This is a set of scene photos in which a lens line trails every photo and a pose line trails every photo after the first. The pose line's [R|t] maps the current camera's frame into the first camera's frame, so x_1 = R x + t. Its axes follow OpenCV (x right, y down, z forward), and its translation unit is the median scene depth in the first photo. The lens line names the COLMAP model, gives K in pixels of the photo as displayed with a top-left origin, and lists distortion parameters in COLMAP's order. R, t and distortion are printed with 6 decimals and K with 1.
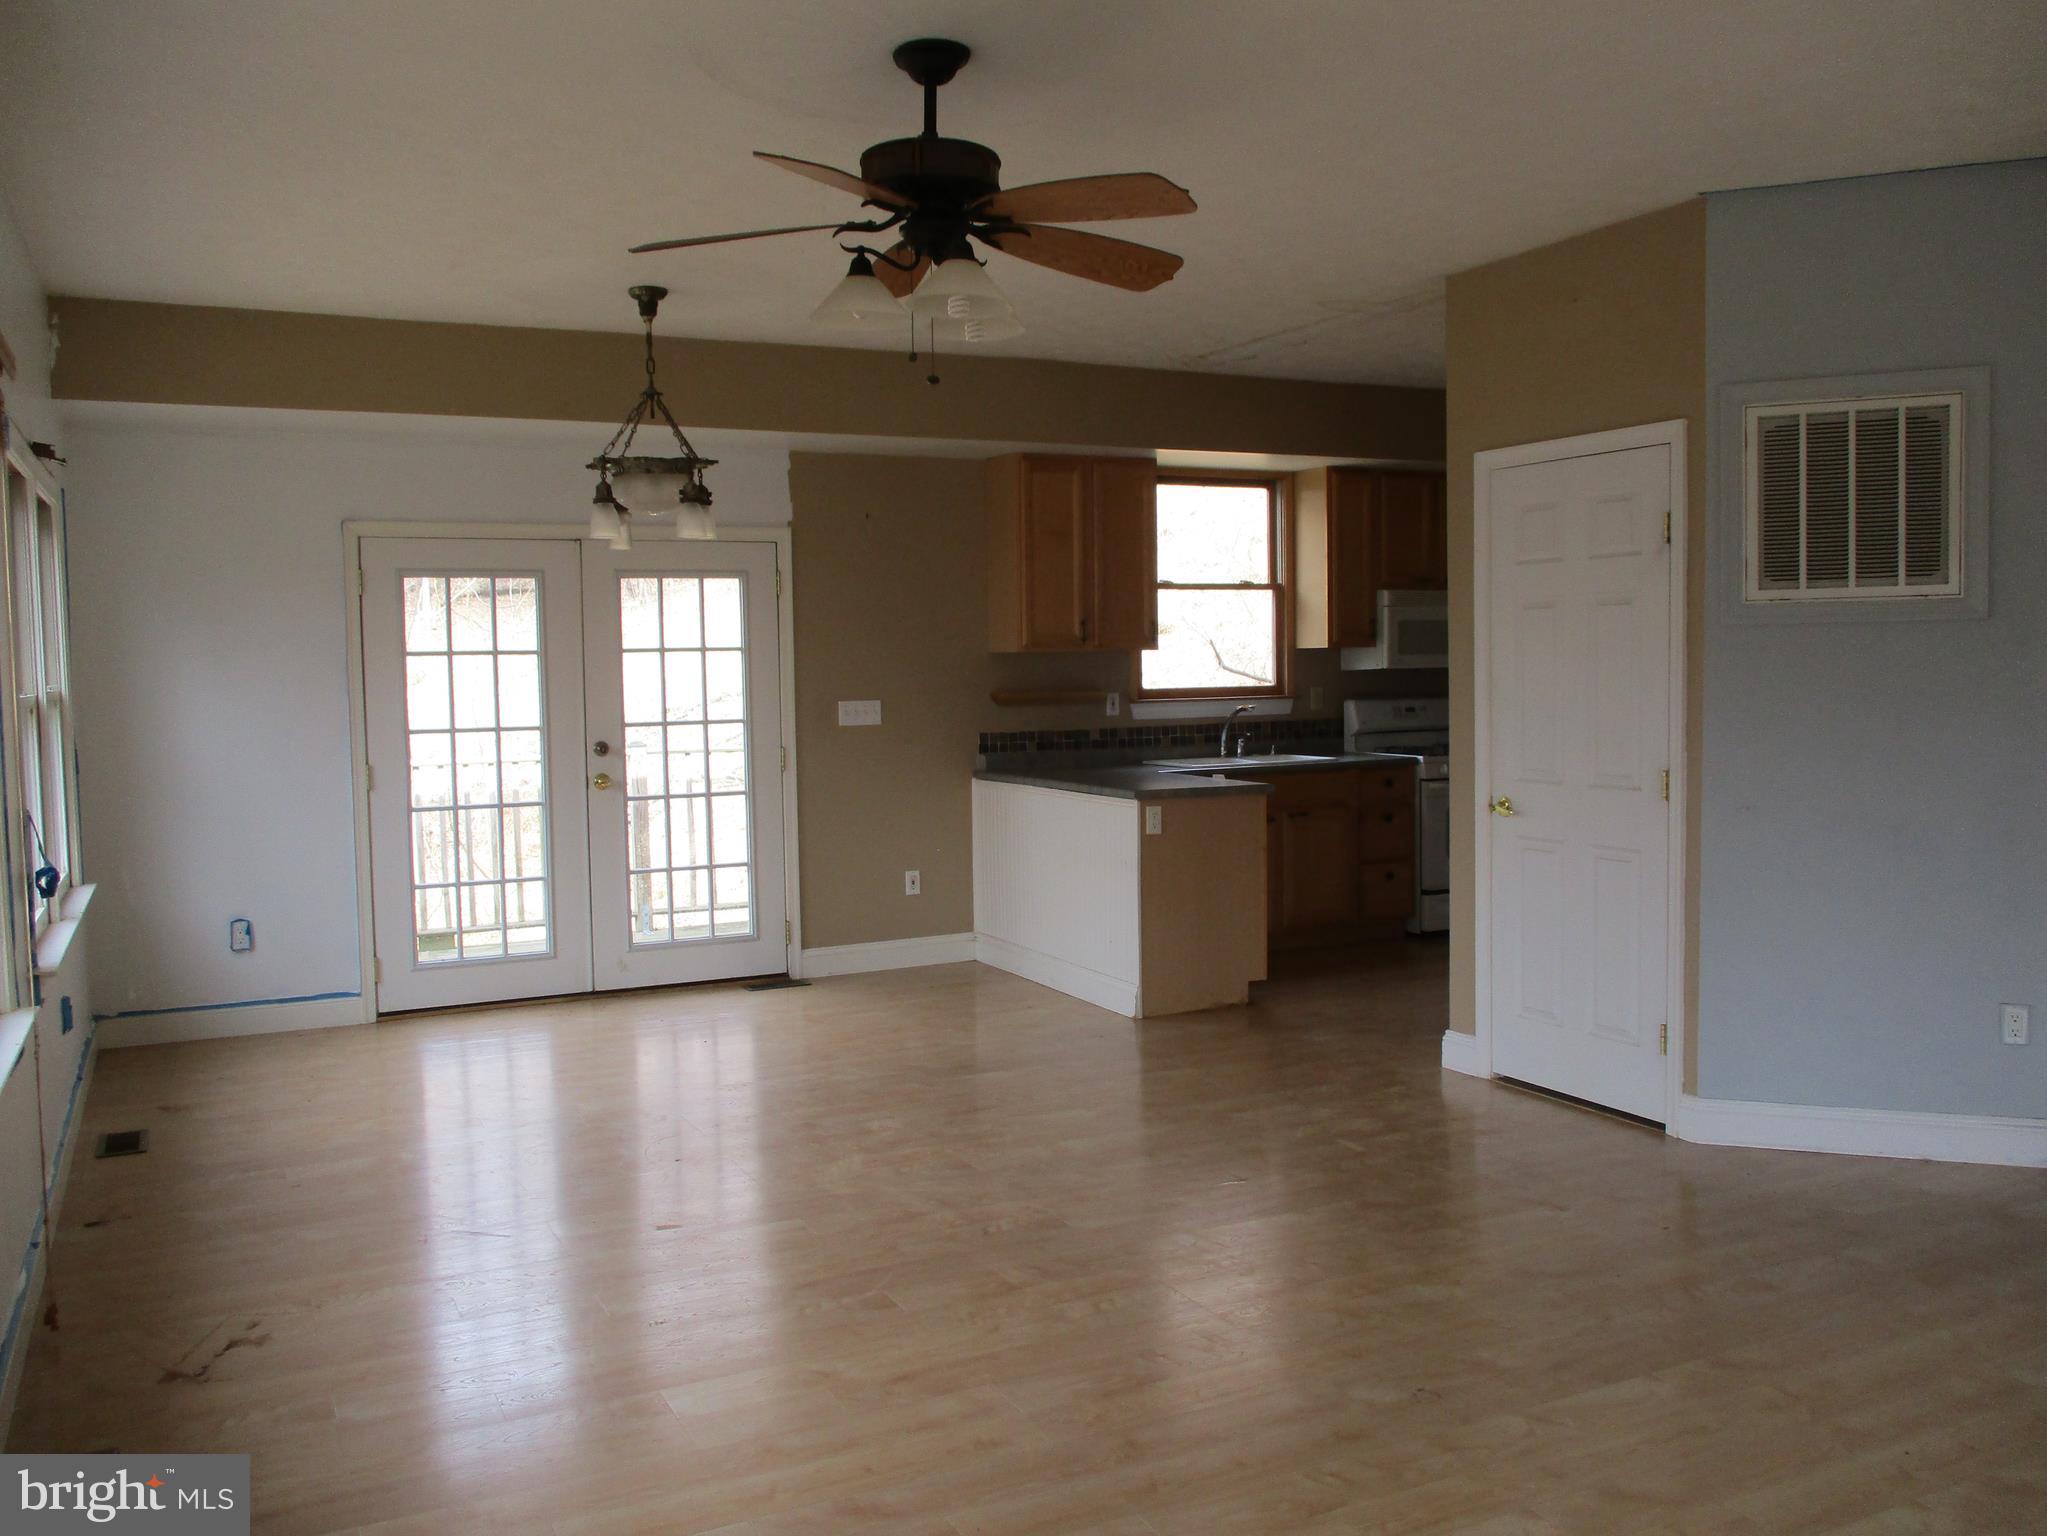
lens RADIAL K [[1694.4, 0, 1023.5], [0, 1694.4, 768.0], [0, 0, 1]] dist [-0.030428, 0.001684]
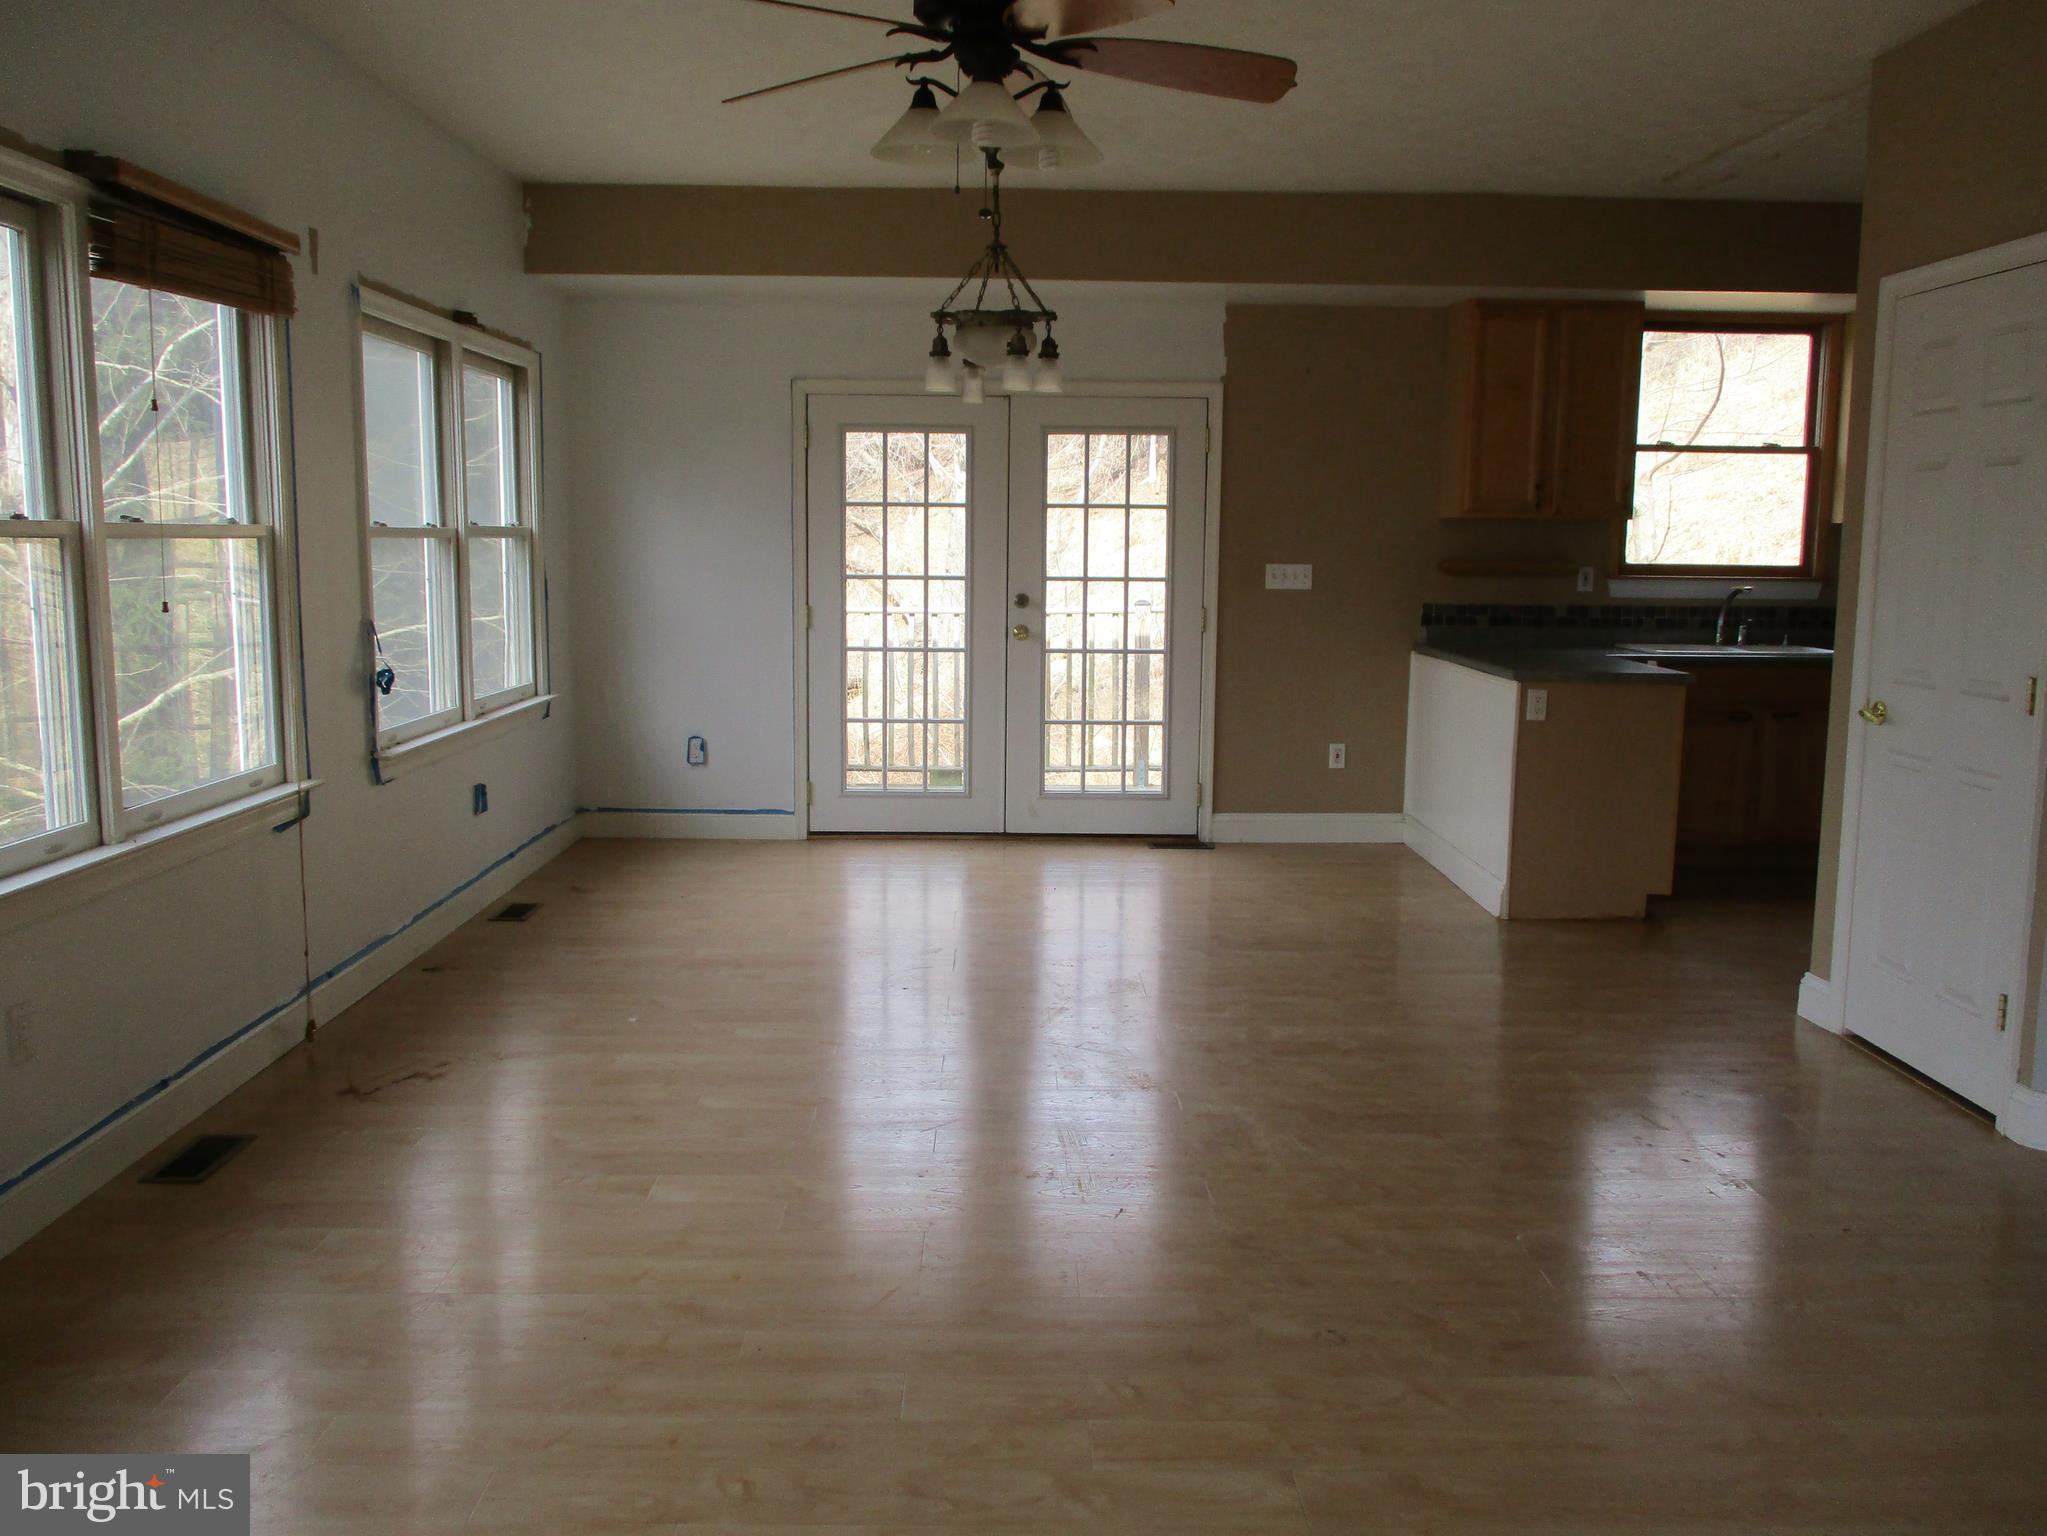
lens RADIAL K [[1694.4, 0, 1023.5], [0, 1694.4, 768.0], [0, 0, 1]] dist [-0.030428, 0.001684]
pose [[0.901246, 0.085118, -0.424865, 0.199653], [-0.052979, 0.994806, 0.086921, 0.000303], [0.430056, -0.055828, 0.901074, 0.060788]]
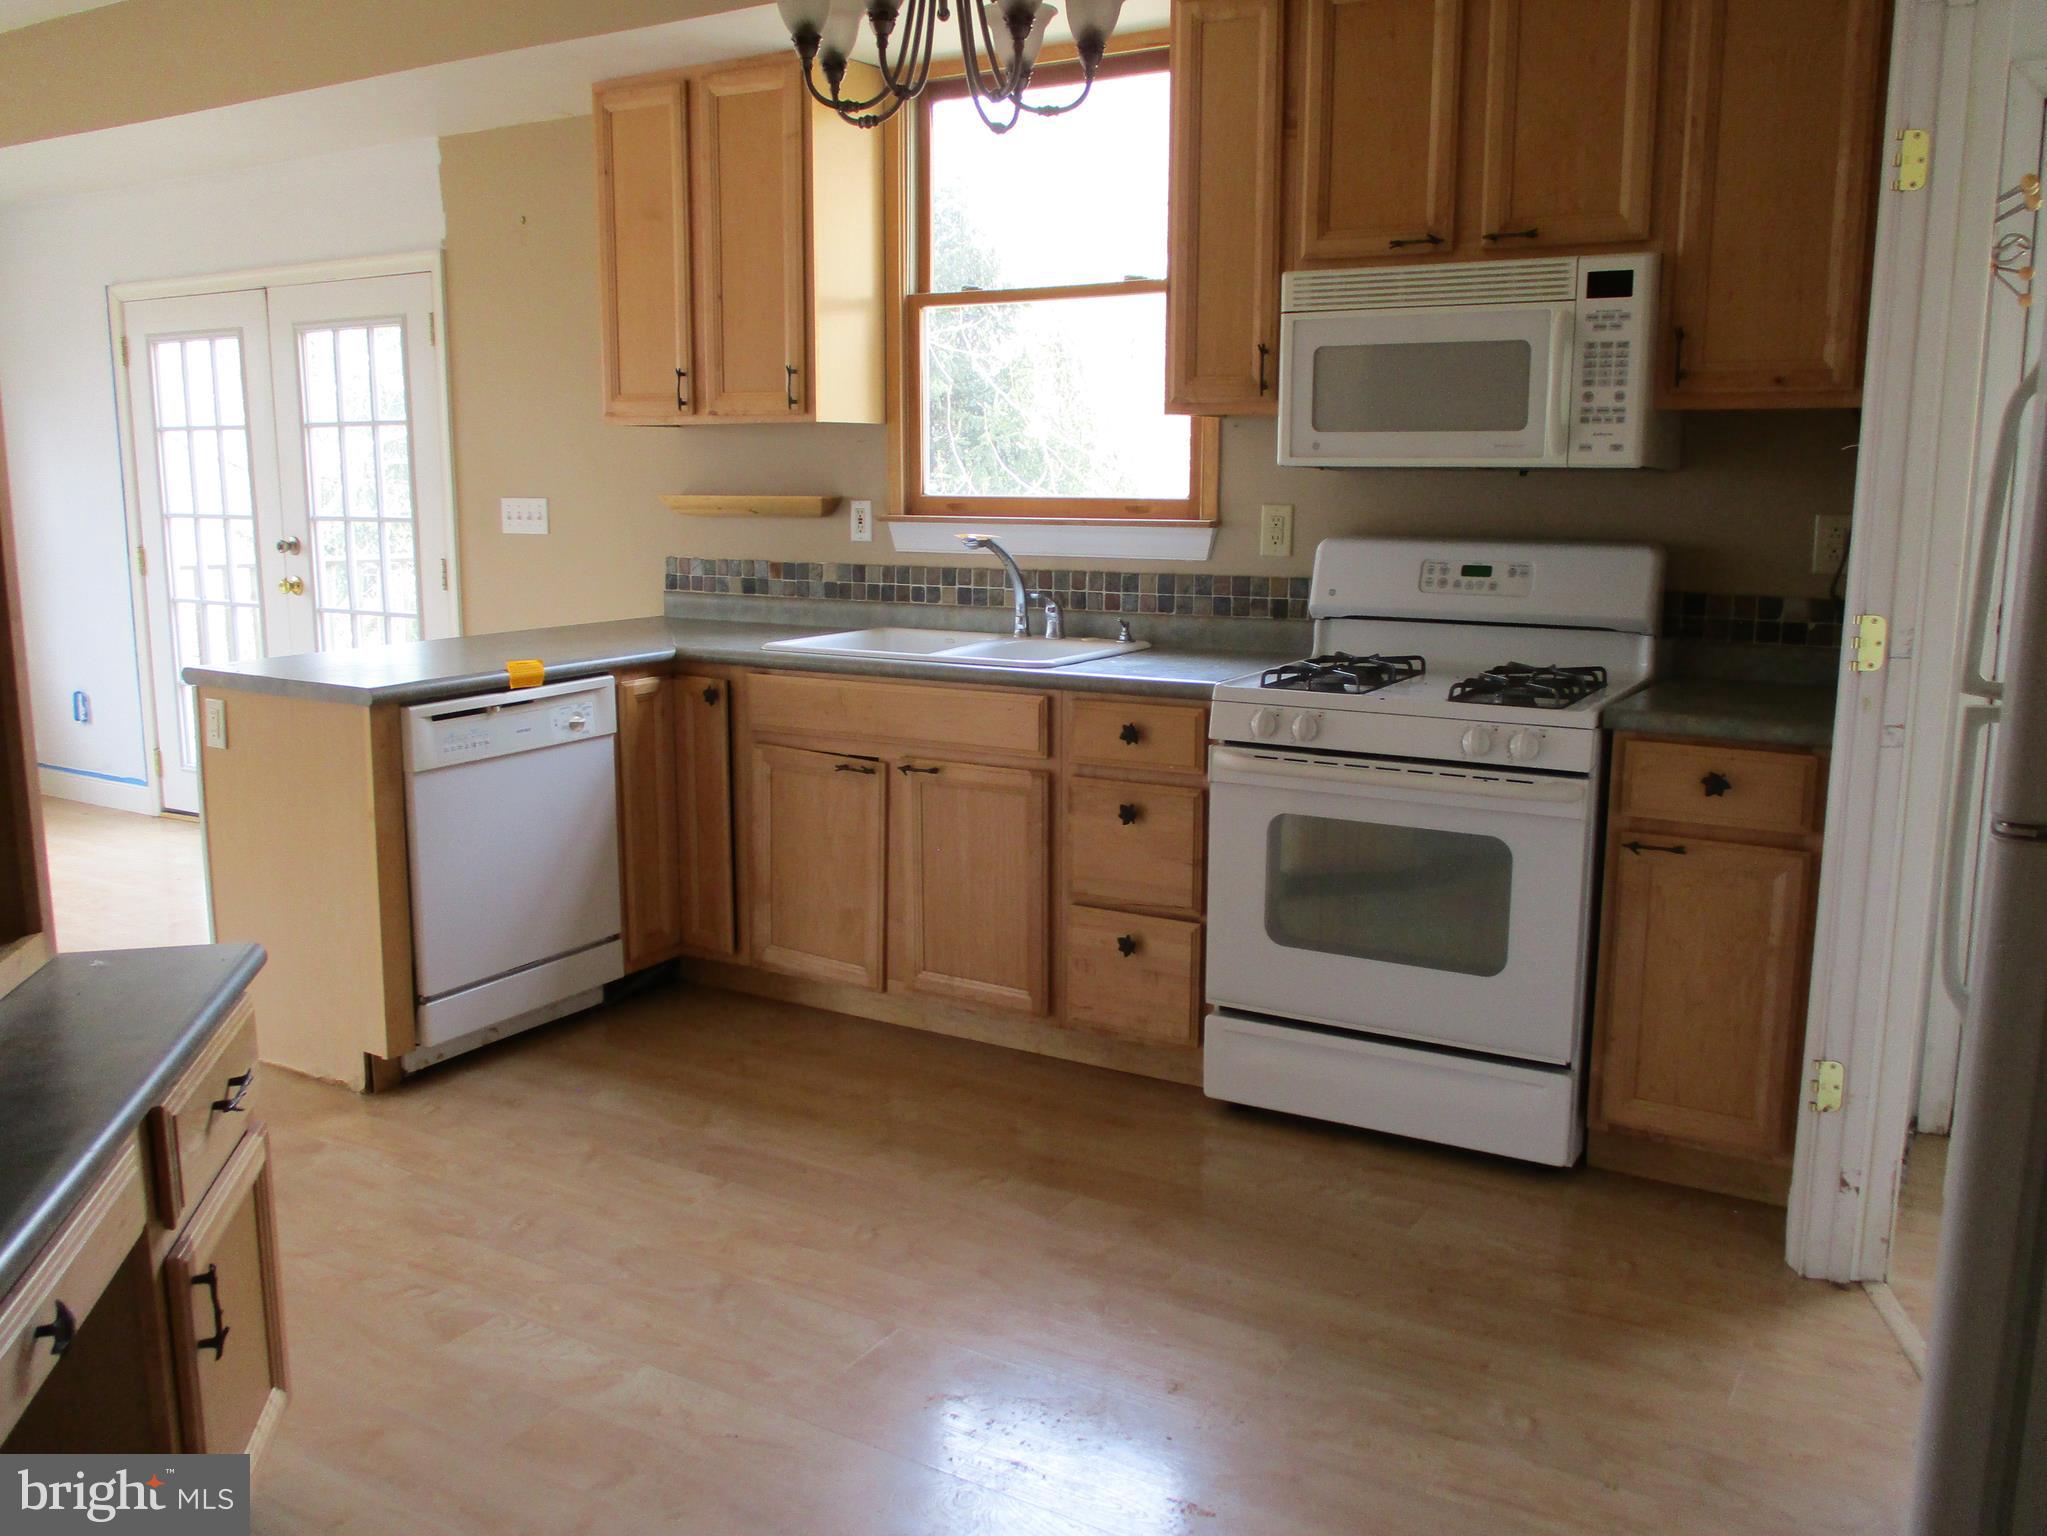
lens RADIAL K [[1694.4, 0, 1023.5], [0, 1694.4, 768.0], [0, 0, 1]] dist [-0.030428, 0.001684]
pose [[0.529707, 0.165680, -0.831842, 0.641790], [-0.061622, 0.985662, 0.157077, -0.055627], [0.845939, -0.031945, 0.532321, 0.856949]]
